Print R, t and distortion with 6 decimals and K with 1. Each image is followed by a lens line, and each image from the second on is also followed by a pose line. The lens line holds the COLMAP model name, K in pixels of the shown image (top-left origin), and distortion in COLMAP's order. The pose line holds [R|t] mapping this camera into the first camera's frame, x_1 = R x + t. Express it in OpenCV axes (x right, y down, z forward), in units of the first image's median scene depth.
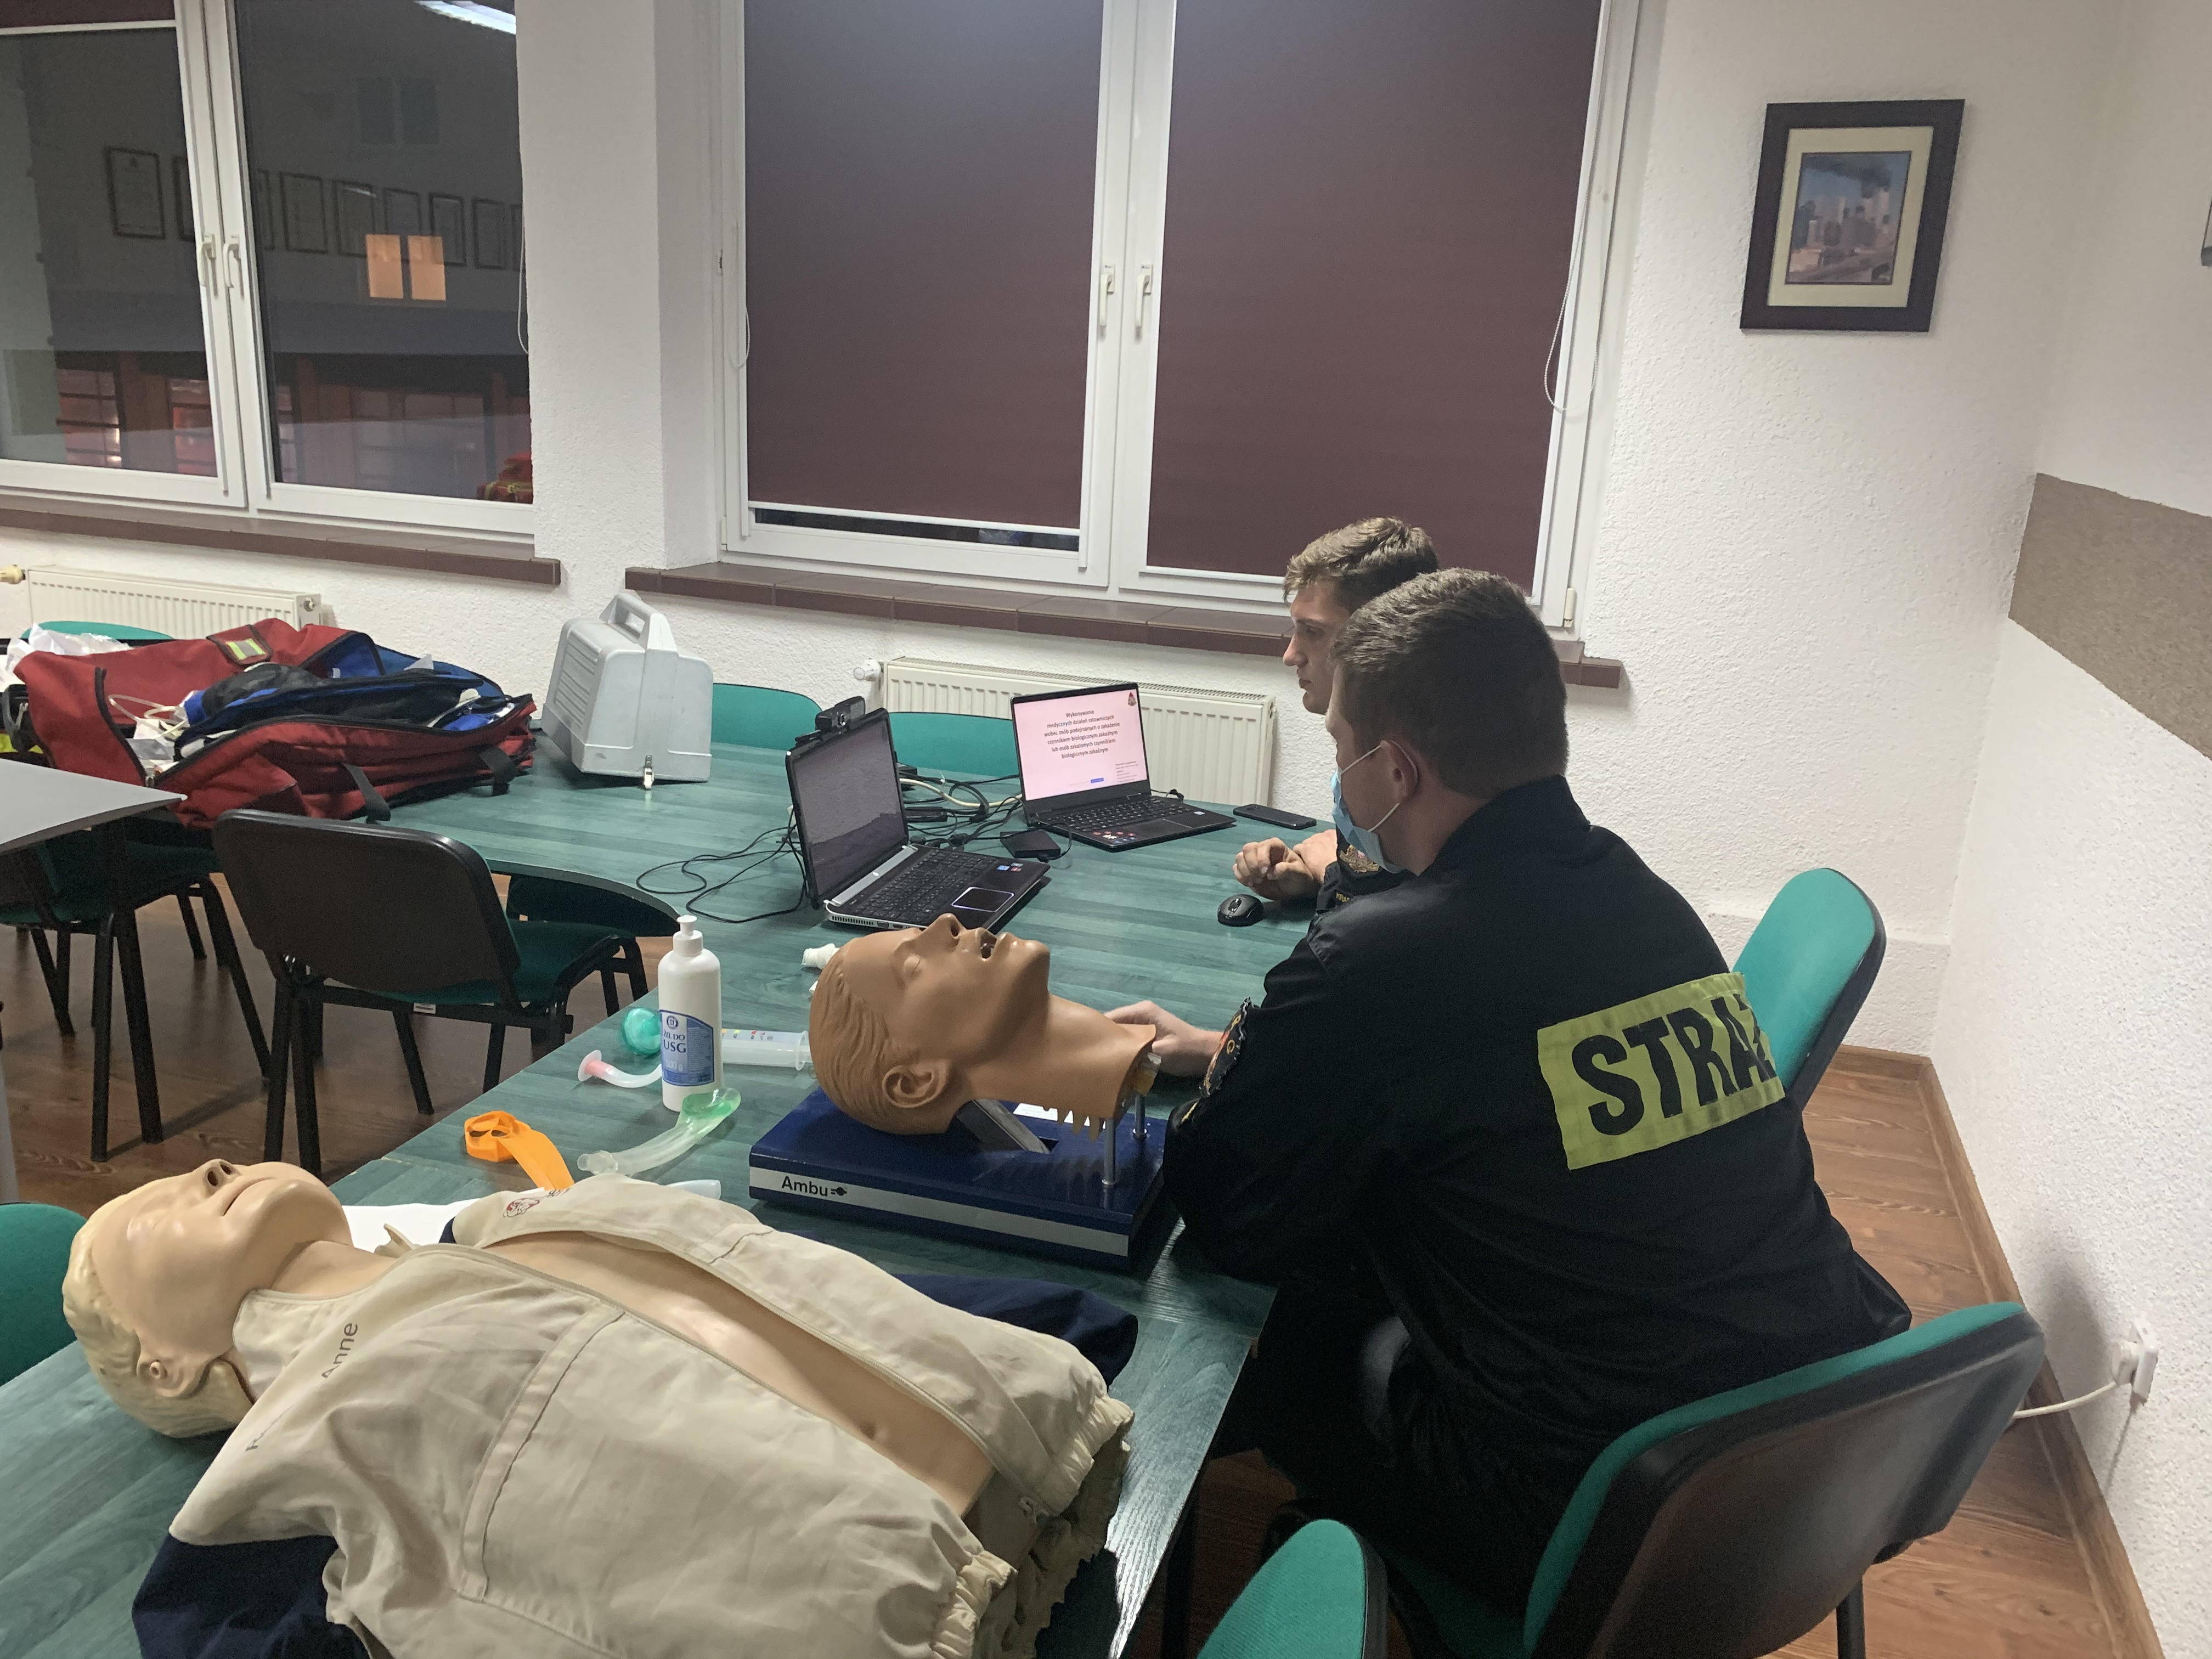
lens RADIAL K [[1699.8, 0, 1088.5], [0, 1699.8, 830.1], [0, 0, 1]] dist [0.016331, -0.007529]
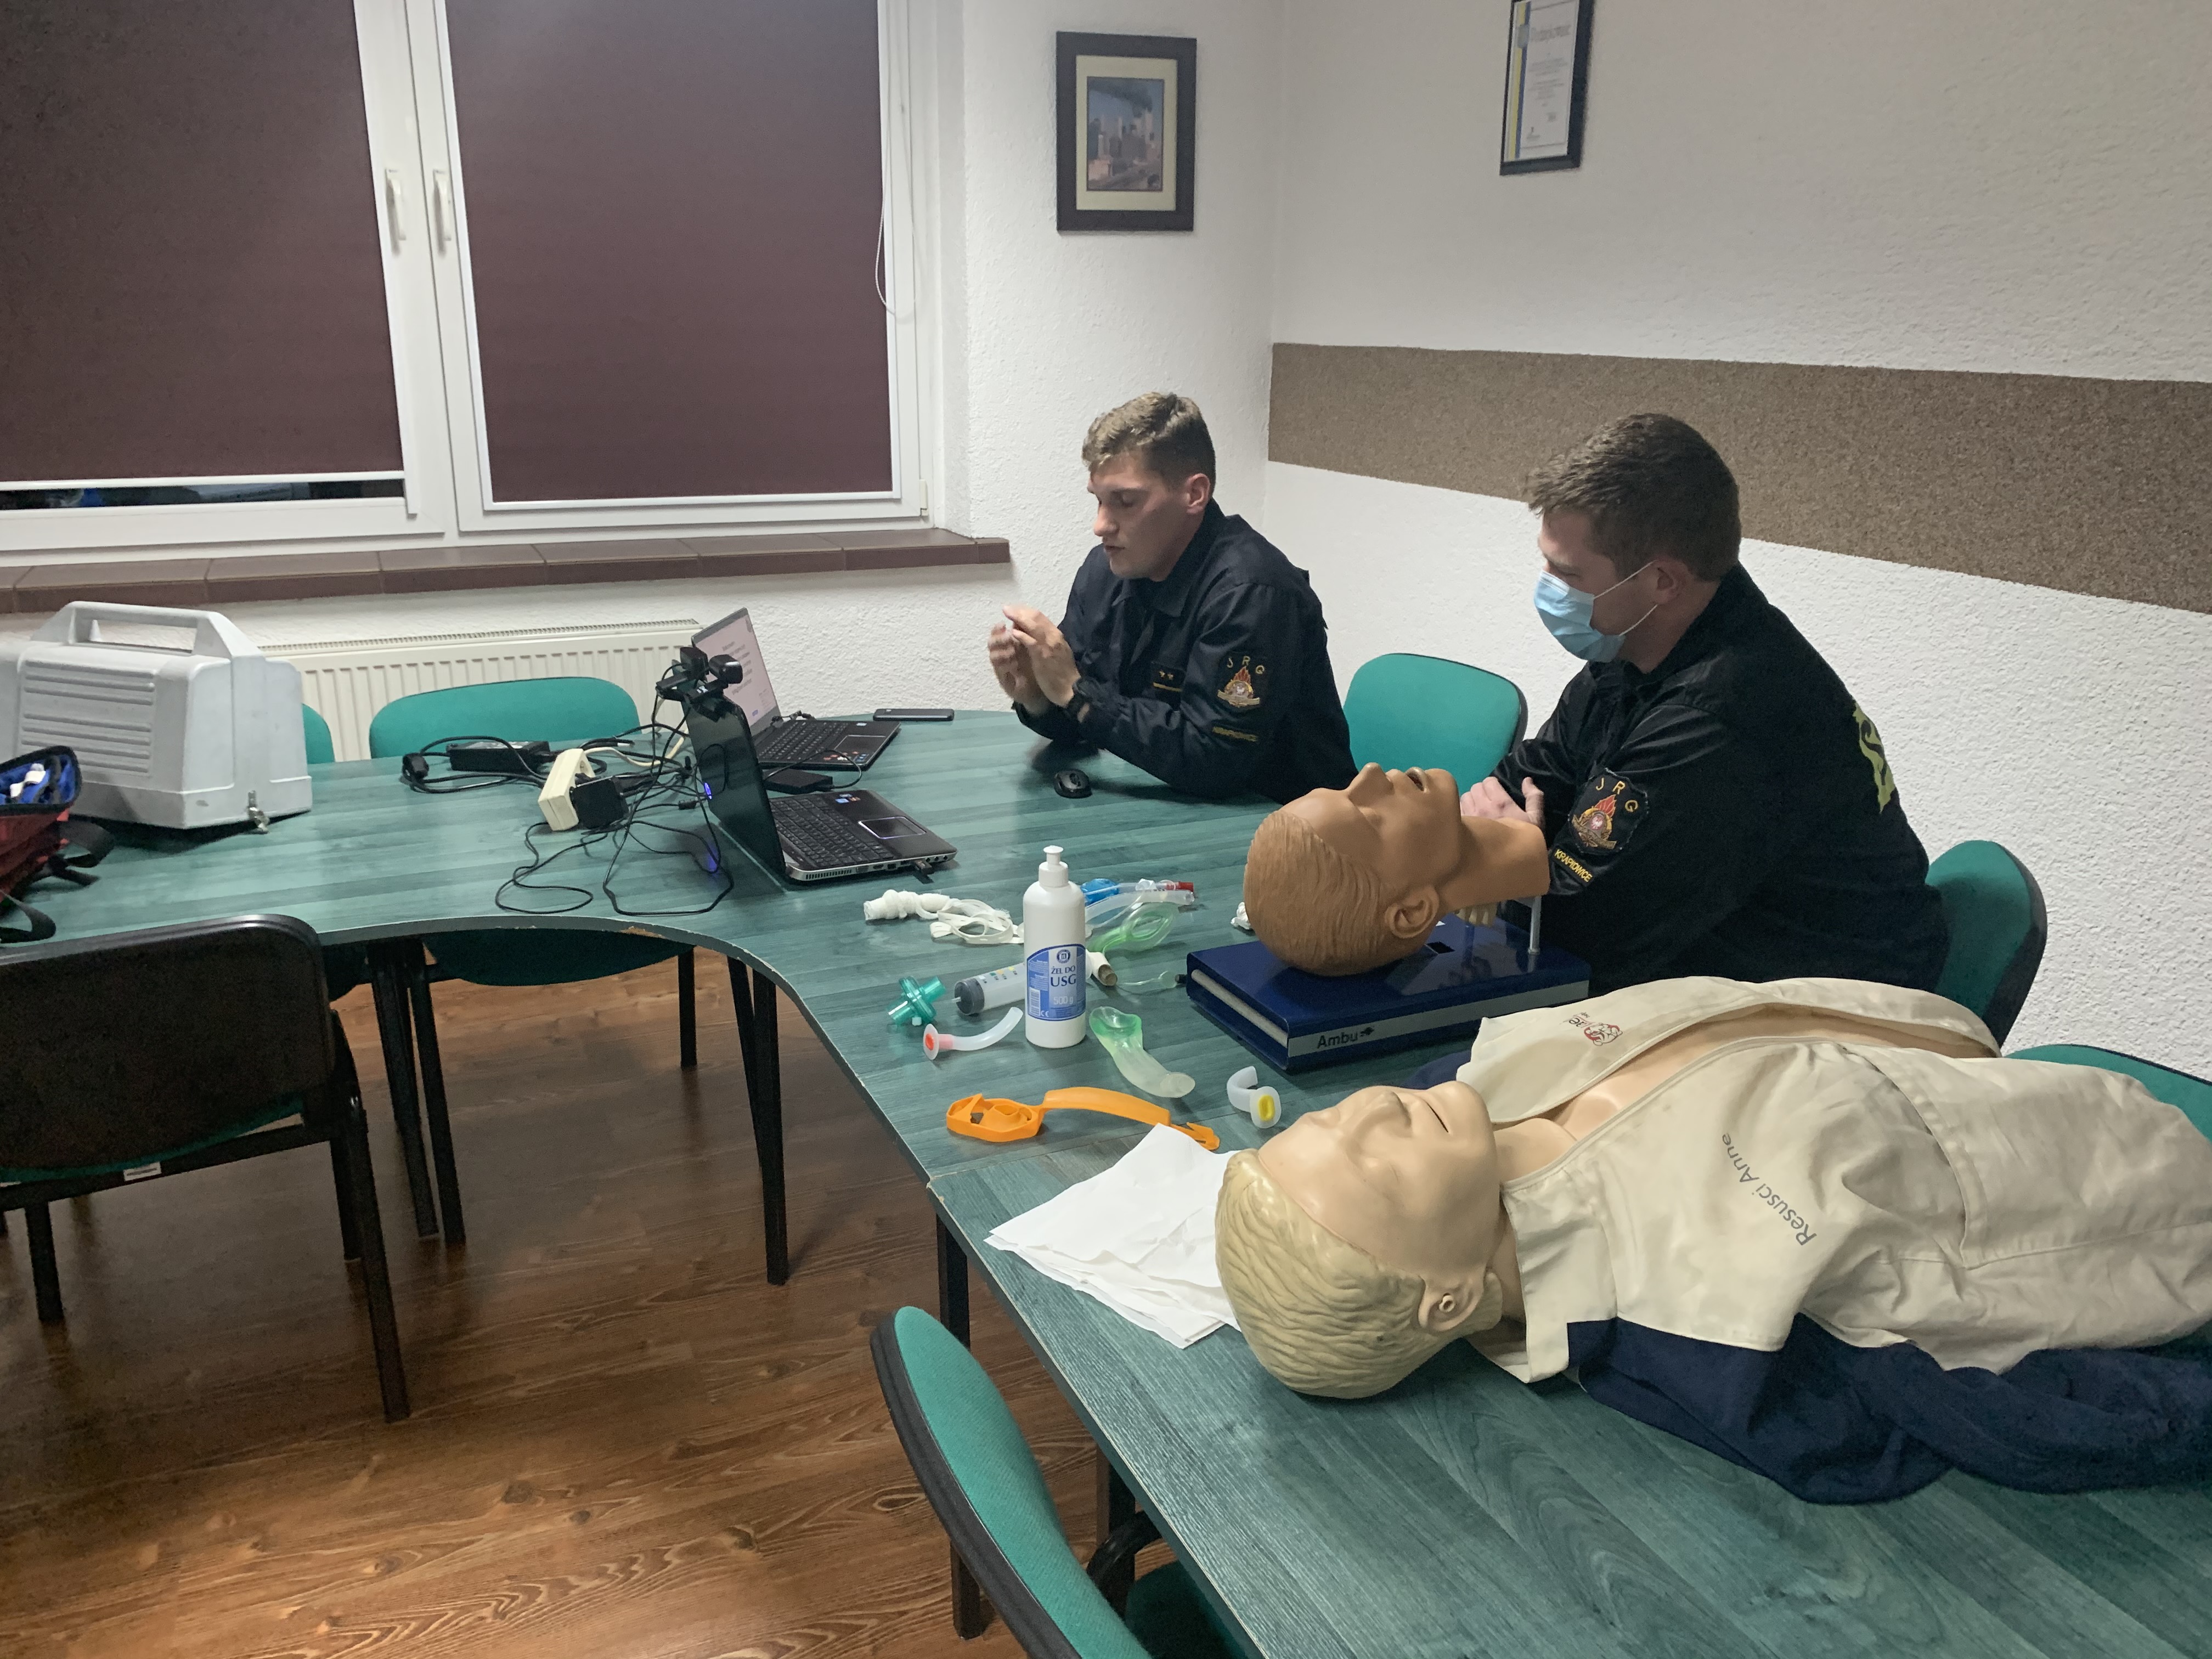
lens RADIAL K [[1699.8, 0, 1085.9], [0, 1699.8, 834.3], [0, 0, 1]] dist [0.016331, -0.007529]
pose [[0.733054, -0.239496, 0.636611, -0.450151], [0.207183, 0.970104, 0.126387, -0.041168], [-0.647848, 0.039246, 0.760758, 0.133598]]
